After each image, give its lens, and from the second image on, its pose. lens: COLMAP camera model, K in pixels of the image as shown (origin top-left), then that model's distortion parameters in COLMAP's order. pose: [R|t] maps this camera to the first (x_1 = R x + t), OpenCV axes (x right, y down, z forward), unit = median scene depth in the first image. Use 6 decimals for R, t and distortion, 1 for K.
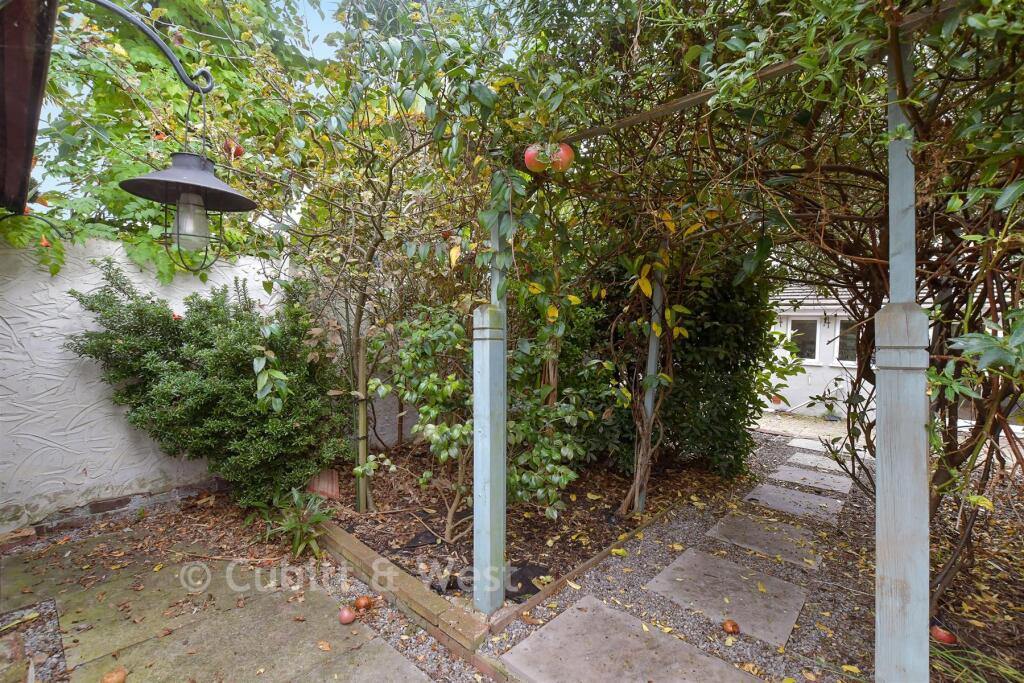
lens RADIAL K [[444.7, 0, 509.8], [0, 444.7, 347.1], [0, 0, 1]] dist [-0.016759, 0.001154]
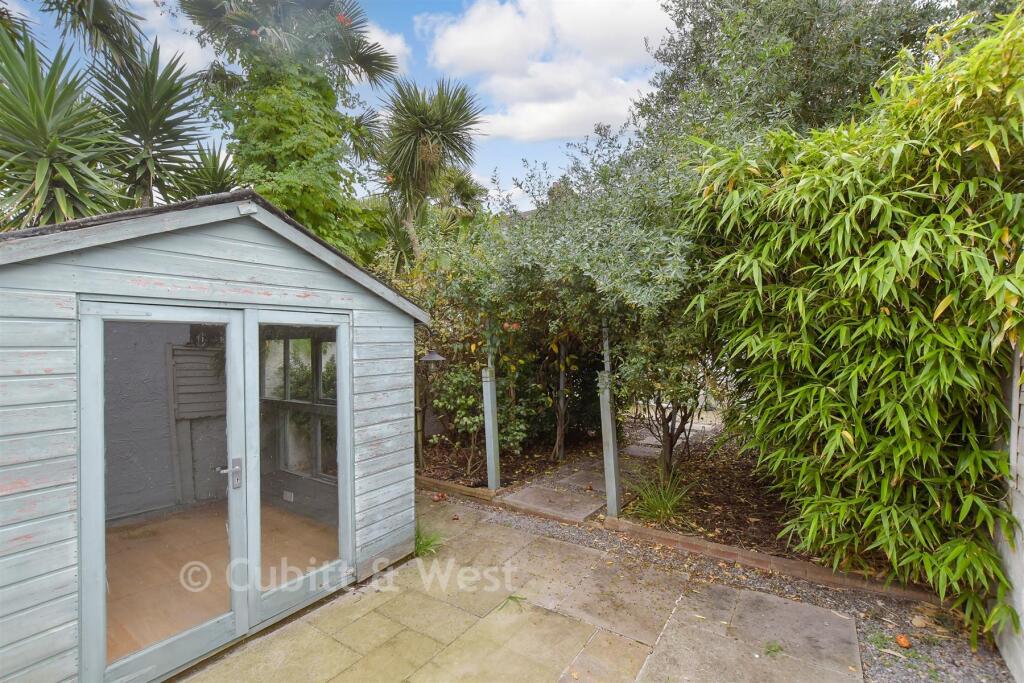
lens RADIAL K [[444.7, 0, 509.8], [0, 444.7, 347.1], [0, 0, 1]] dist [-0.016759, 0.001154]
pose [[0.992631, -0.049184, 0.110748, -0.174899], [0.052400, 0.998279, -0.026324, -0.120855], [-0.109262, 0.031933, 0.993500, -1.333534]]
